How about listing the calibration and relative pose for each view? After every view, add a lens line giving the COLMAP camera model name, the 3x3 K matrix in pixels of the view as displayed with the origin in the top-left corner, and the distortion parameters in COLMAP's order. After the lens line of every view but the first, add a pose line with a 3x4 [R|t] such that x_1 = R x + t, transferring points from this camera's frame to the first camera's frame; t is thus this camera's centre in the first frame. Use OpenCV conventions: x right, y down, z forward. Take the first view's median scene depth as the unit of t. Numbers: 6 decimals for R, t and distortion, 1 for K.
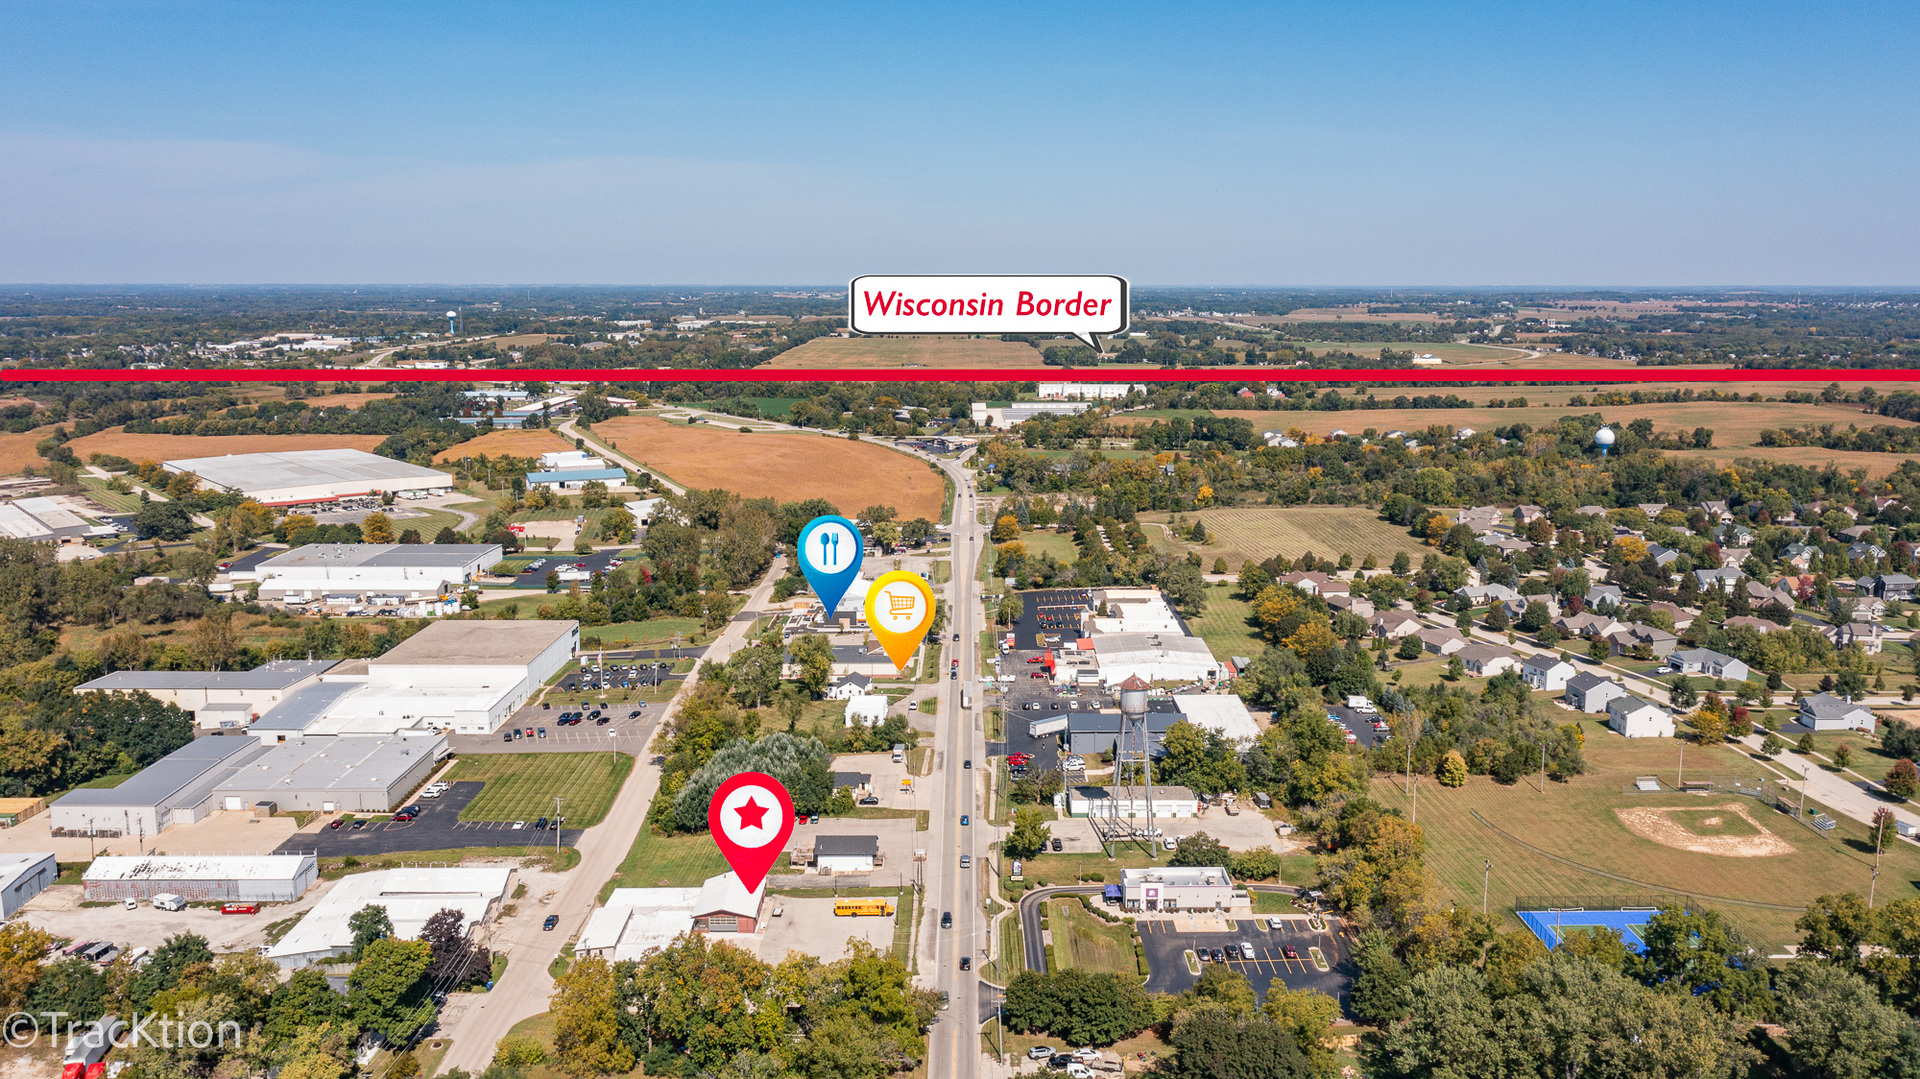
lens RADIAL K [[1517.9, 0, 960.0], [0, 1517.9, 539.5], [0, 0, 1]] dist [-0.006960, -0.002309]
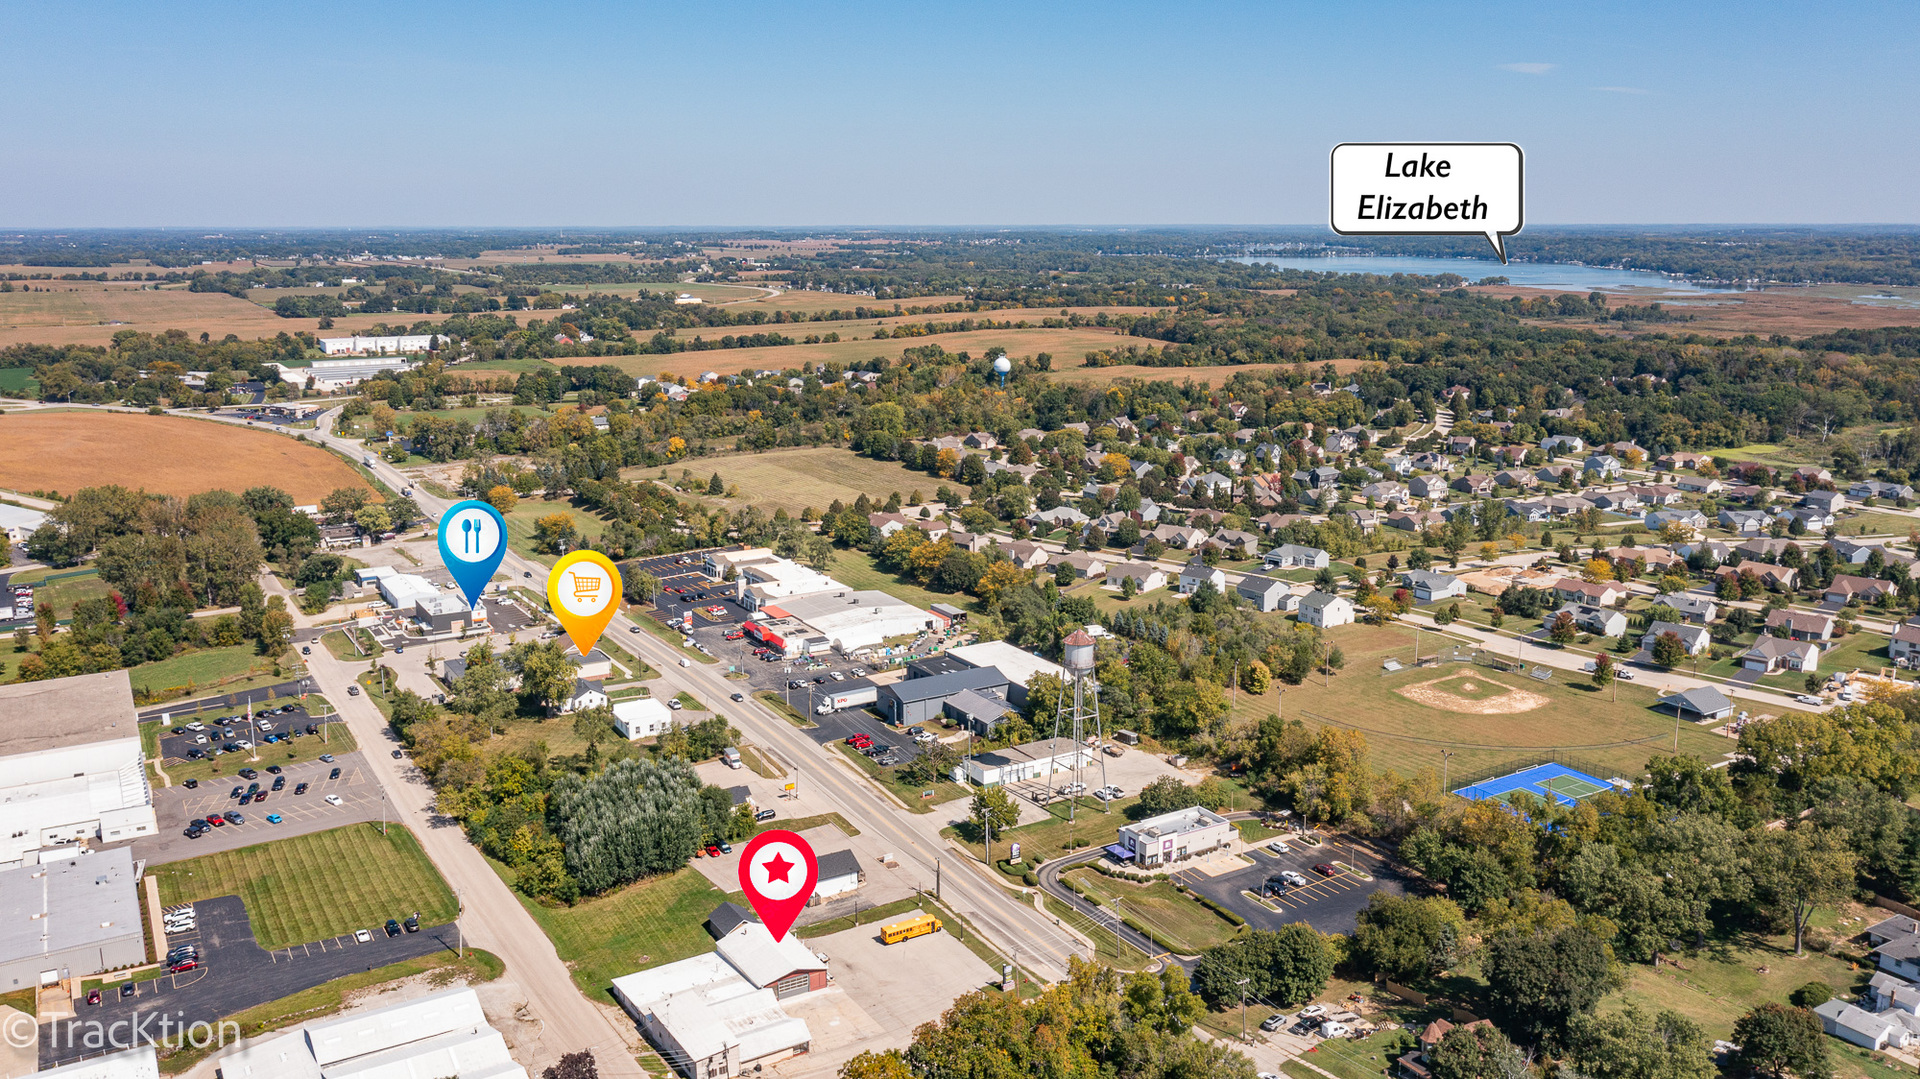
lens RADIAL K [[1529.5, 0, 961.6], [0, 1529.5, 496.8], [0, 0, 1]] dist [-0.003832, 0.001333]
pose [[0.856003, -0.093256, 0.508490, -0.327947], [0.088614, 0.995506, 0.033398, -0.025791], [-0.509319, 0.016471, 0.860420, 0.145352]]
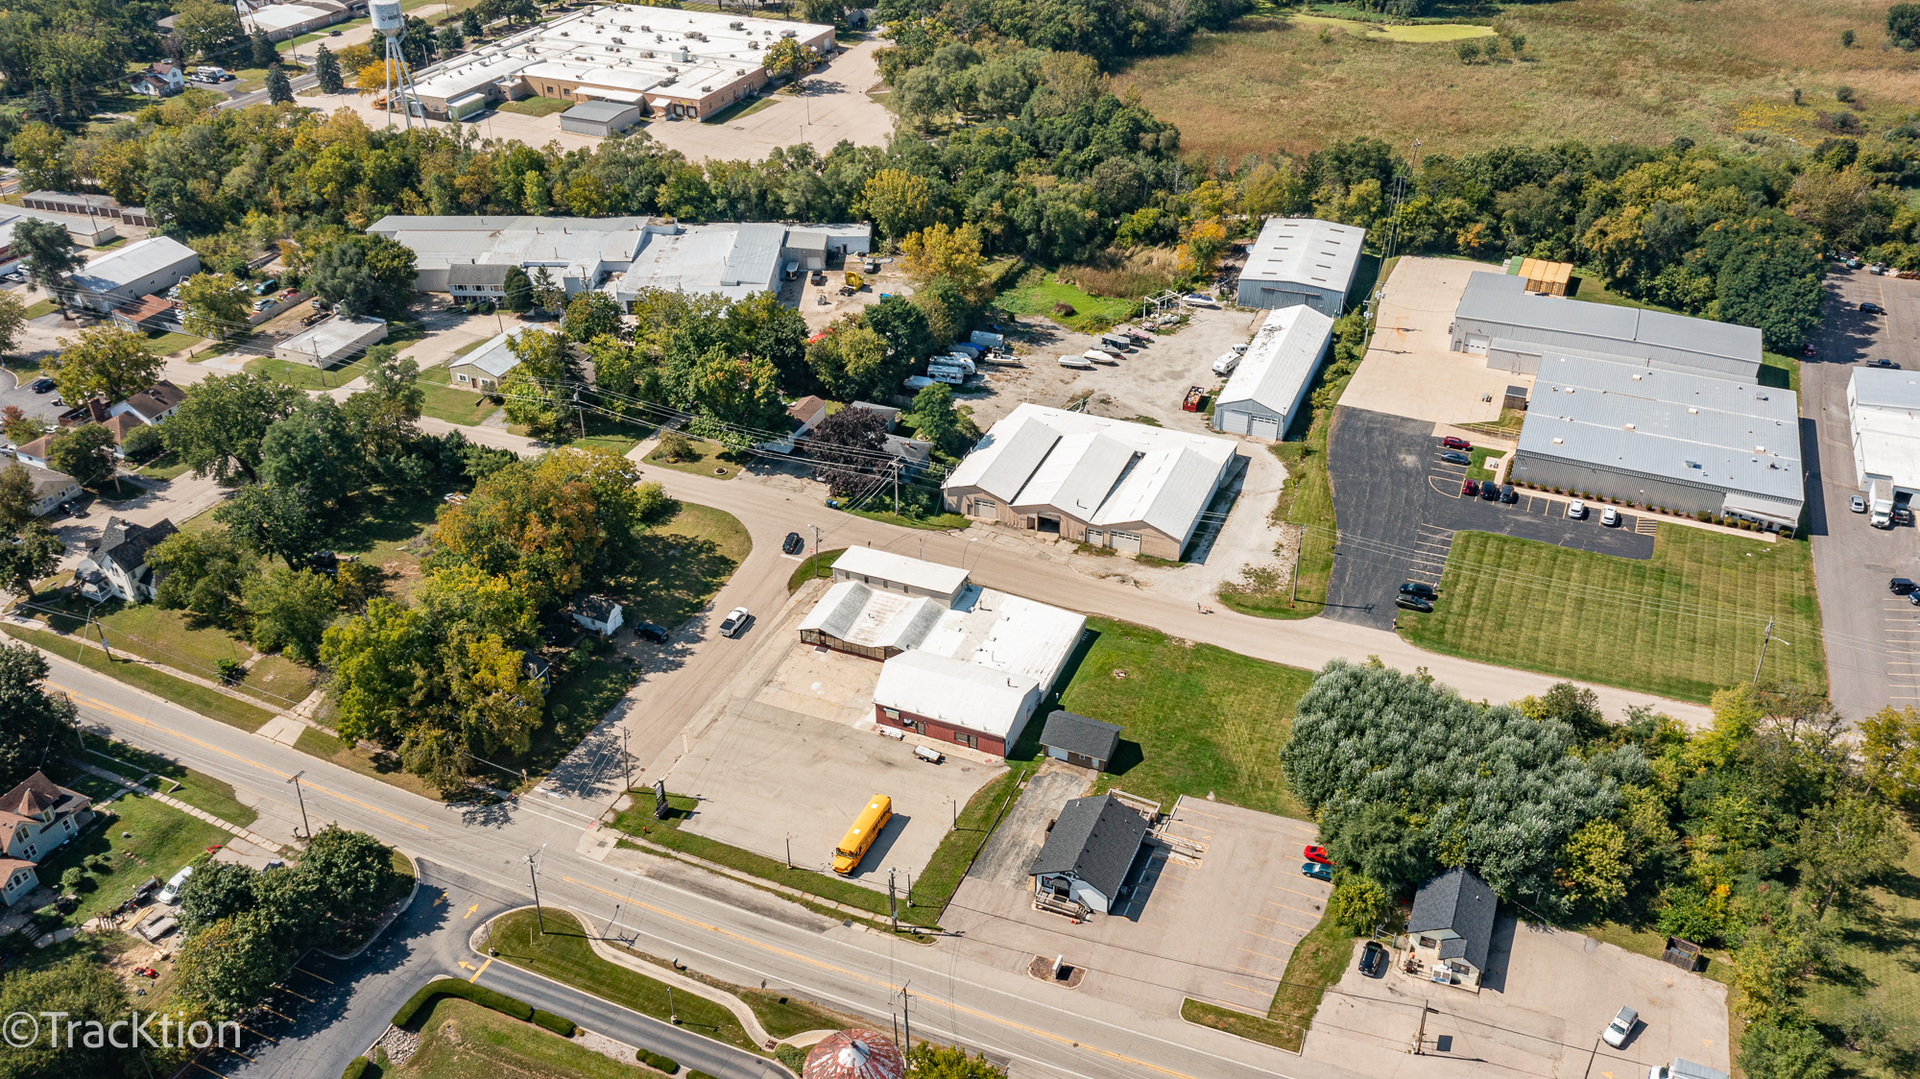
lens RADIAL K [[1517.9, 0, 960.0], [0, 1517.9, 539.5], [0, 0, 1]] dist [-0.006960, -0.002309]
pose [[-0.391524, 0.491760, -0.777741, 0.222467], [-0.150906, 0.799458, 0.581459, -0.133725], [0.907709, 0.345021, -0.238797, 0.789756]]
